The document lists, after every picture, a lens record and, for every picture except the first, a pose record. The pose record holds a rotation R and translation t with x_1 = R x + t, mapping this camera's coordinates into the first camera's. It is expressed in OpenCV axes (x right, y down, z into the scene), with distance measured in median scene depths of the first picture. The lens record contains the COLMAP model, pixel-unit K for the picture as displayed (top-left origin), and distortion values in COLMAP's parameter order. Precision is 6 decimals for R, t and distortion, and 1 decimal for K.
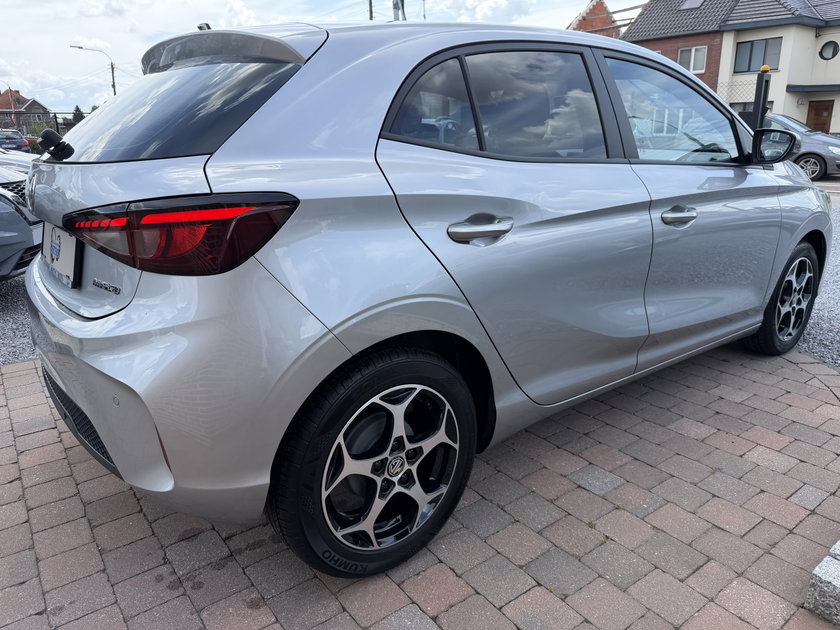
lens RADIAL K [[599.6, 0, 409.9], [0, 599.6, 306.9], [0, 0, 1]] dist [0.008679, -0.017691]
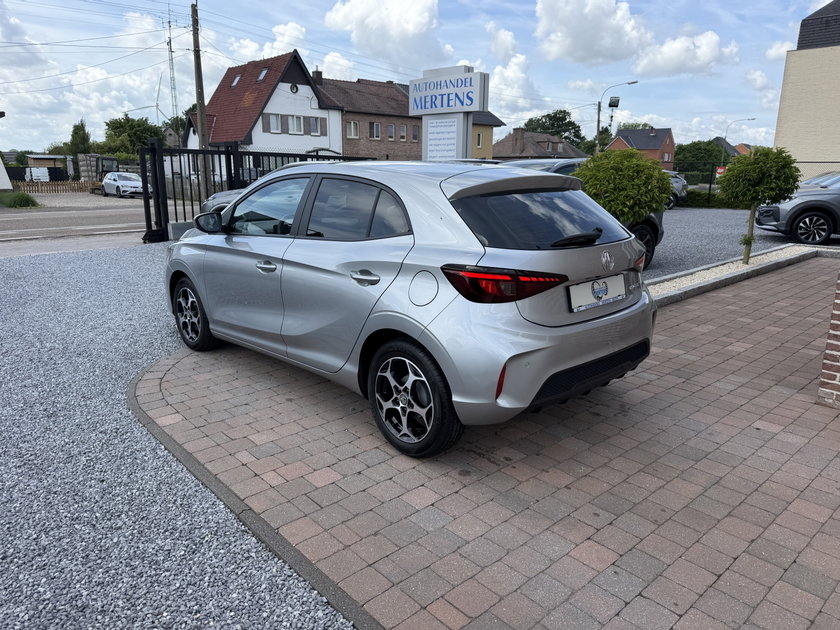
lens RADIAL K [[599.6, 0, 421.7], [0, 599.6, 324.2], [0, 0, 1]] dist [0.008679, -0.017691]
pose [[-0.104113, -0.234653, 0.966488, -1.207737], [0.267354, 0.929397, 0.254448, -0.319595], [-0.957957, 0.284886, -0.034027, 0.847025]]
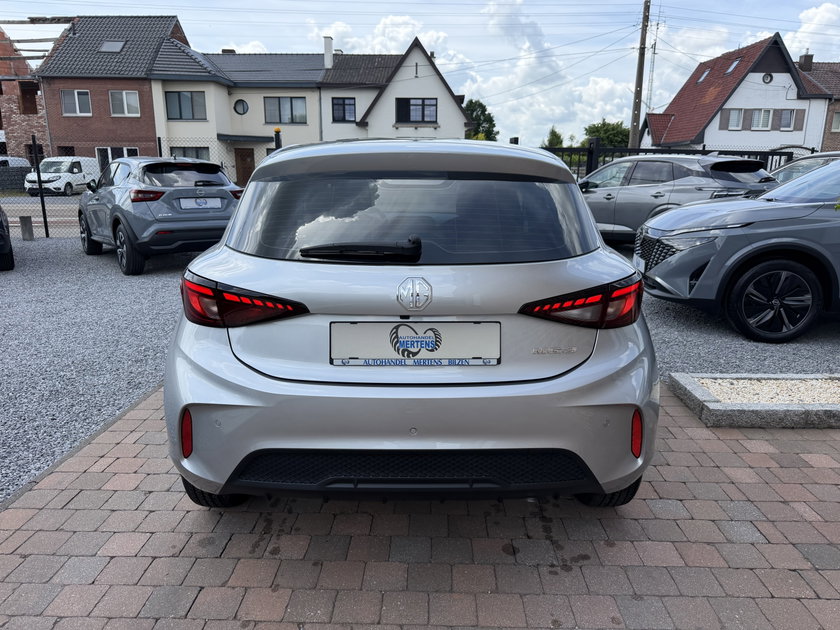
lens RADIAL K [[599.6, 0, 418.2], [0, 599.6, 318.5], [0, 0, 1]] dist [0.008679, -0.017691]
pose [[0.609237, -0.173713, 0.773727, -0.738295], [0.203974, 0.977210, 0.058787, -0.105941], [-0.766306, 0.122005, 0.630786, 0.170103]]
